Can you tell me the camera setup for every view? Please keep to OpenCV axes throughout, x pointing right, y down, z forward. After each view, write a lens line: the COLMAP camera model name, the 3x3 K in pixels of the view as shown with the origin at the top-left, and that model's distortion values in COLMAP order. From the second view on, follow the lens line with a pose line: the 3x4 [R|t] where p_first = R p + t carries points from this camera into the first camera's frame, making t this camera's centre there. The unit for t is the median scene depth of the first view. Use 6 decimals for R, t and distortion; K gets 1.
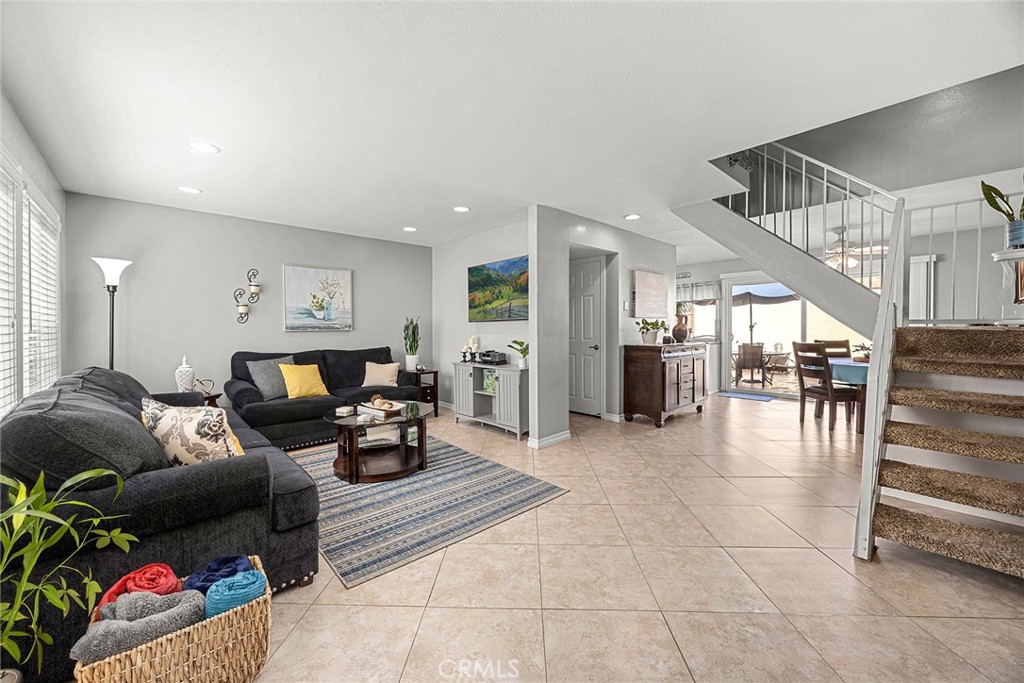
lens RADIAL K [[386.9, 0, 512.0], [0, 386.9, 341.5], [0, 0, 1]] dist [-0.003750, -0.000156]
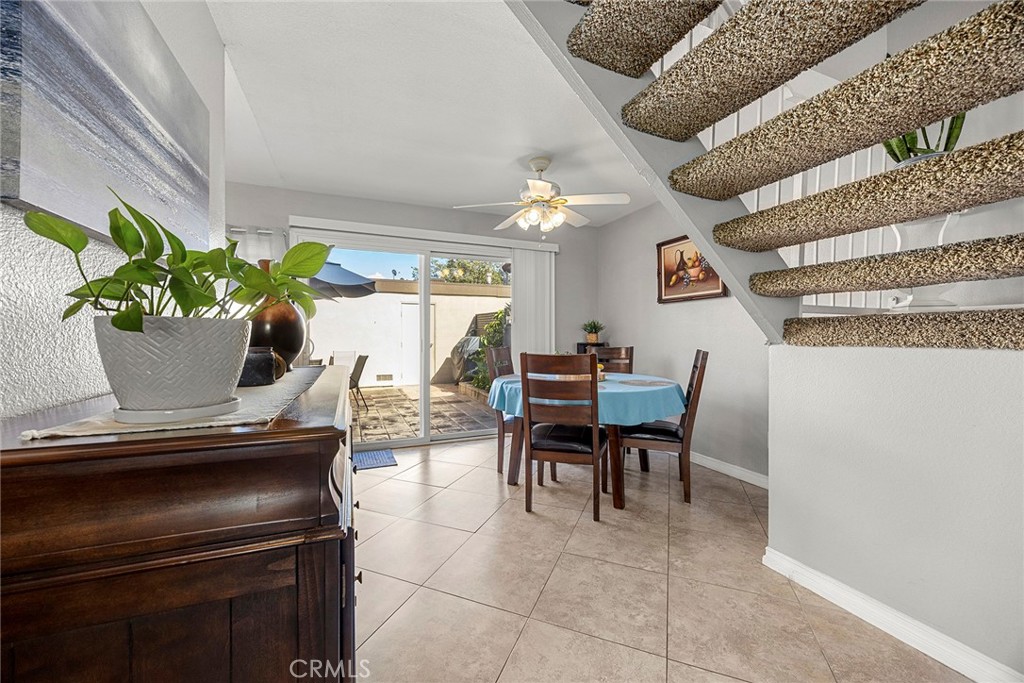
lens RADIAL K [[386.9, 0, 512.0], [0, 386.9, 341.5], [0, 0, 1]] dist [-0.003750, -0.000156]
pose [[0.343396, -0.012118, 0.939113, 0.306678], [0.036702, 0.999326, -0.000526, -0.016286], [-0.938473, 0.034648, 0.343609, 0.965640]]
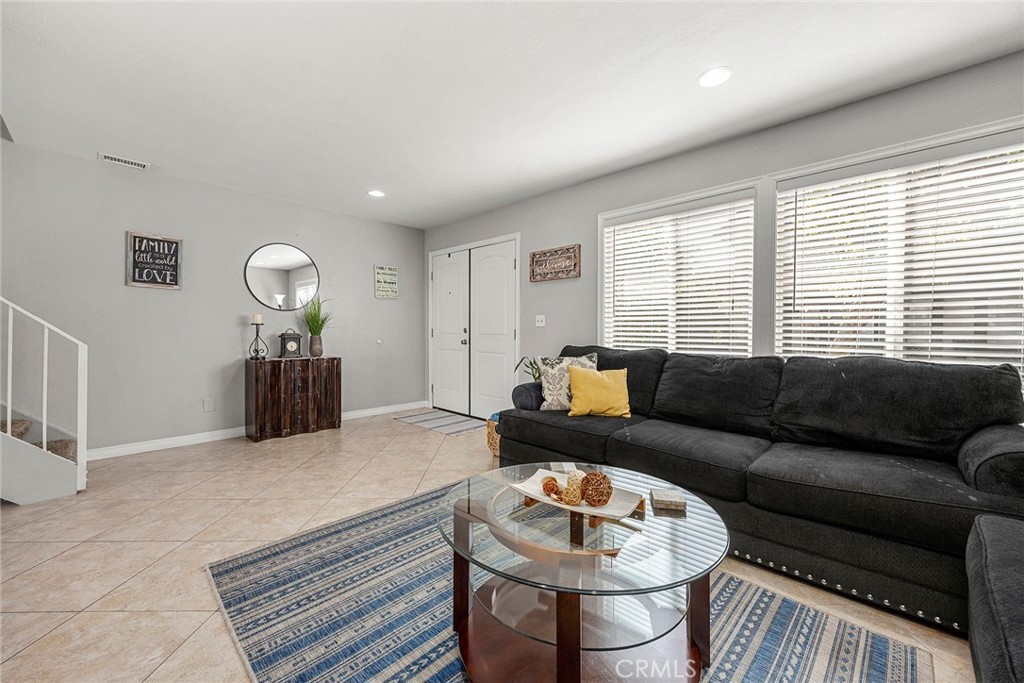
lens RADIAL K [[398.0, 0, 511.8], [0, 398.0, 330.3], [0, 0, 1]] dist [0.000604, -0.000093]
pose [[-0.998767, -0.003935, -0.049494, -0.202509], [-0.005671, 0.999372, 0.034975, -0.006430], [0.049325, 0.035213, -0.998162, 1.099250]]
